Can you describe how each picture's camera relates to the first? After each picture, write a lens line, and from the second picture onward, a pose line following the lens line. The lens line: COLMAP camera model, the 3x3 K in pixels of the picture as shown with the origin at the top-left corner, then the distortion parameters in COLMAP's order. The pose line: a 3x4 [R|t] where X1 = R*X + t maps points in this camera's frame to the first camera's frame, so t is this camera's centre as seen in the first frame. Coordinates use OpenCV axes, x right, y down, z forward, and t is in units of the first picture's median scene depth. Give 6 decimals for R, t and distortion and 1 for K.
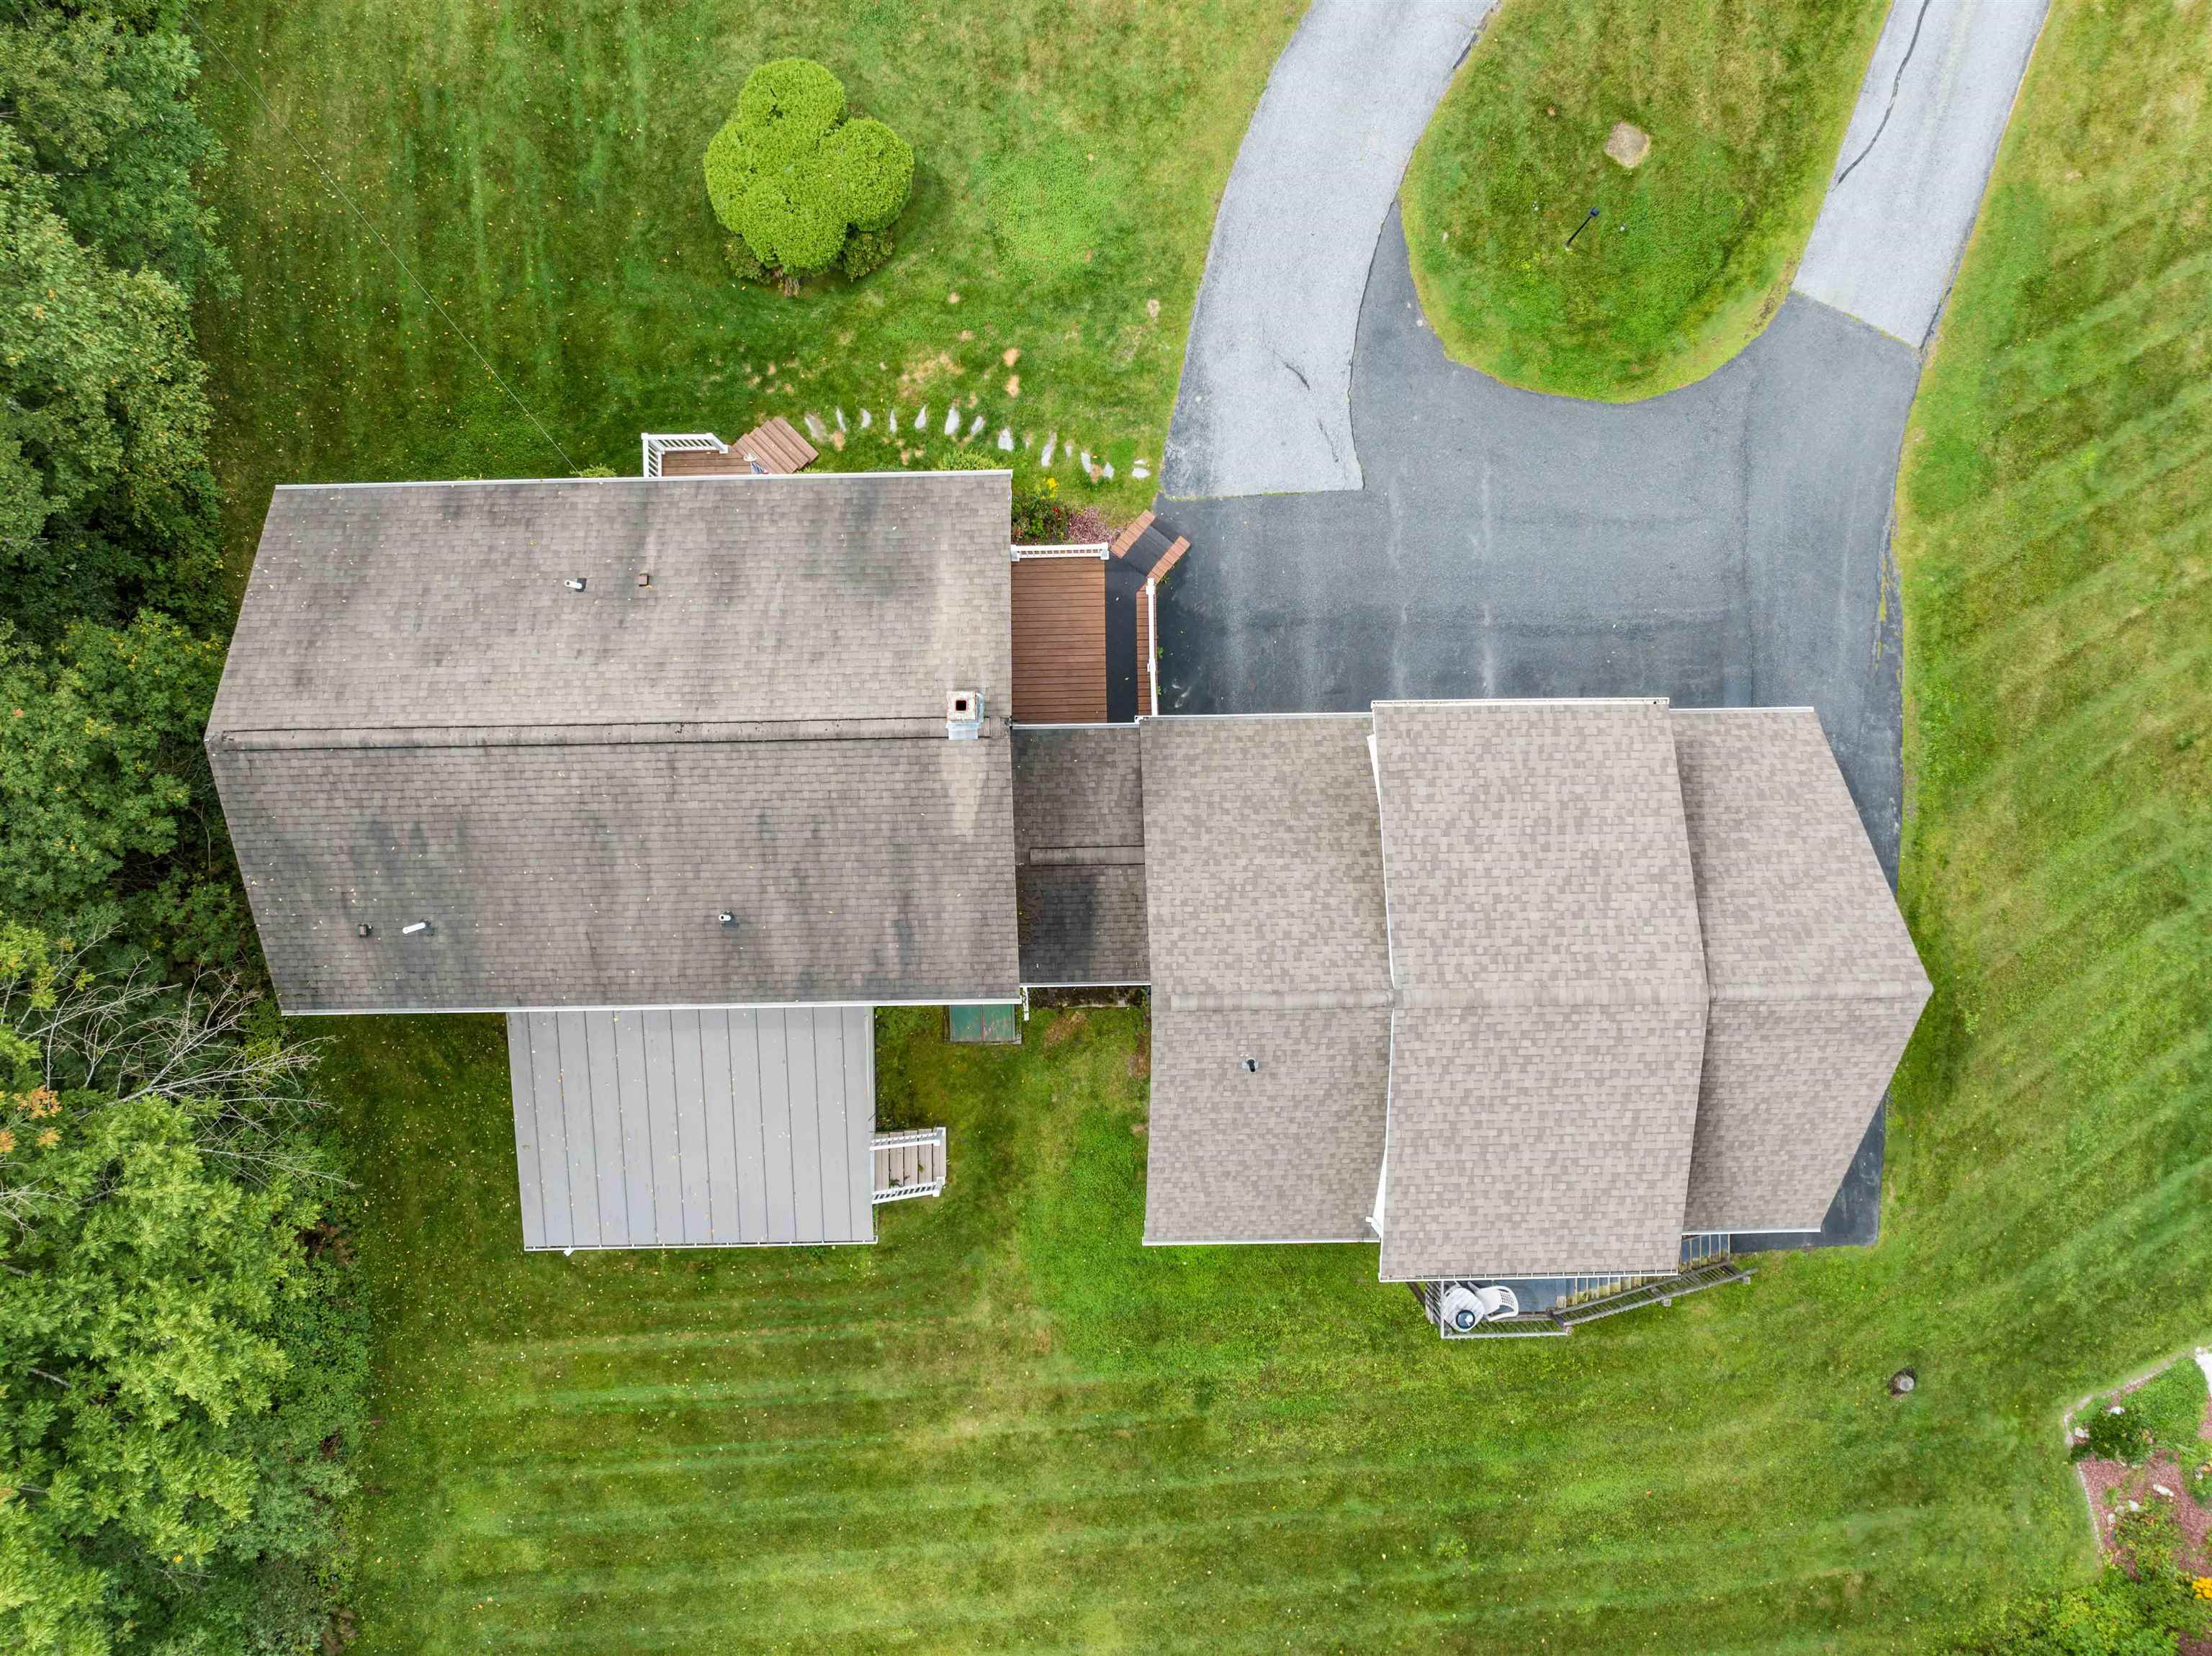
lens RADIAL K [[1546.1, 0, 1106.0], [0, 1546.1, 828.0], [0, 0, 1]] dist [-0.051916, 0.034025]
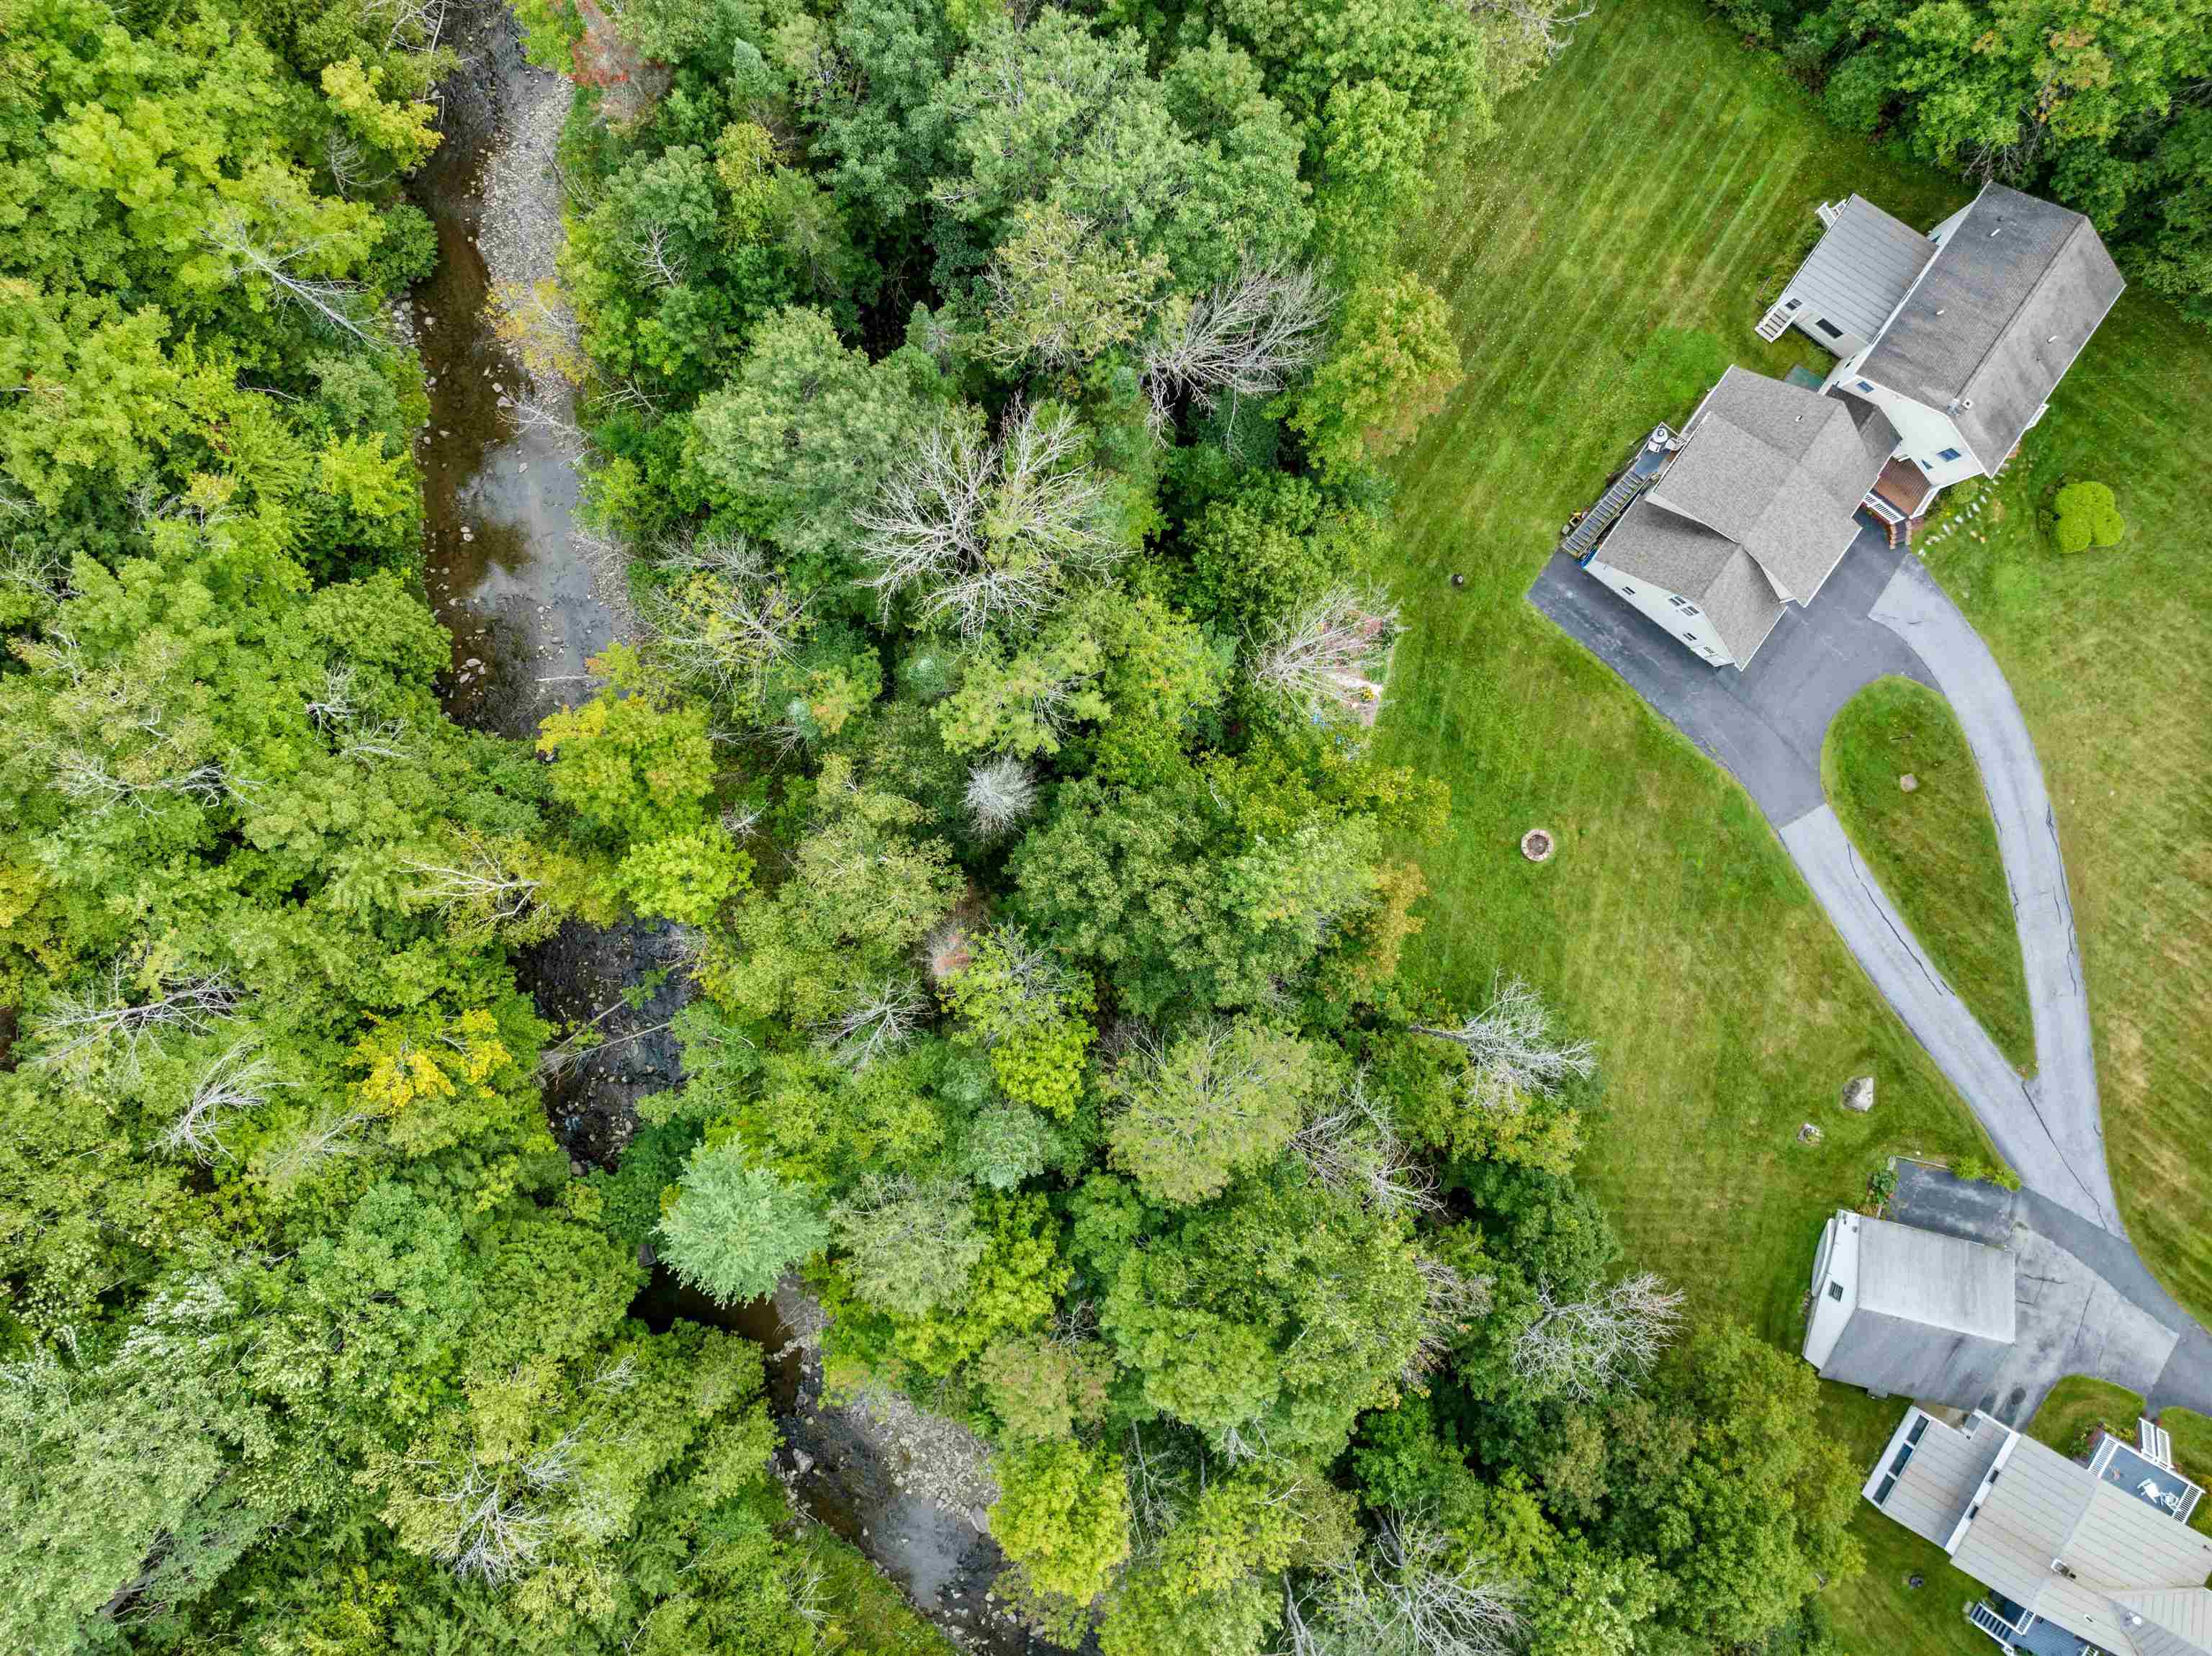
lens RADIAL K [[1546.1, 0, 1106.0], [0, 1546.1, 828.0], [0, 0, 1]] dist [-0.051916, 0.034025]
pose [[-0.602473, 0.797004, -0.042563, 1.354270], [-0.796869, -0.603665, -0.024251, 0.662106], [-0.045022, 0.019306, 0.998799, -1.546799]]
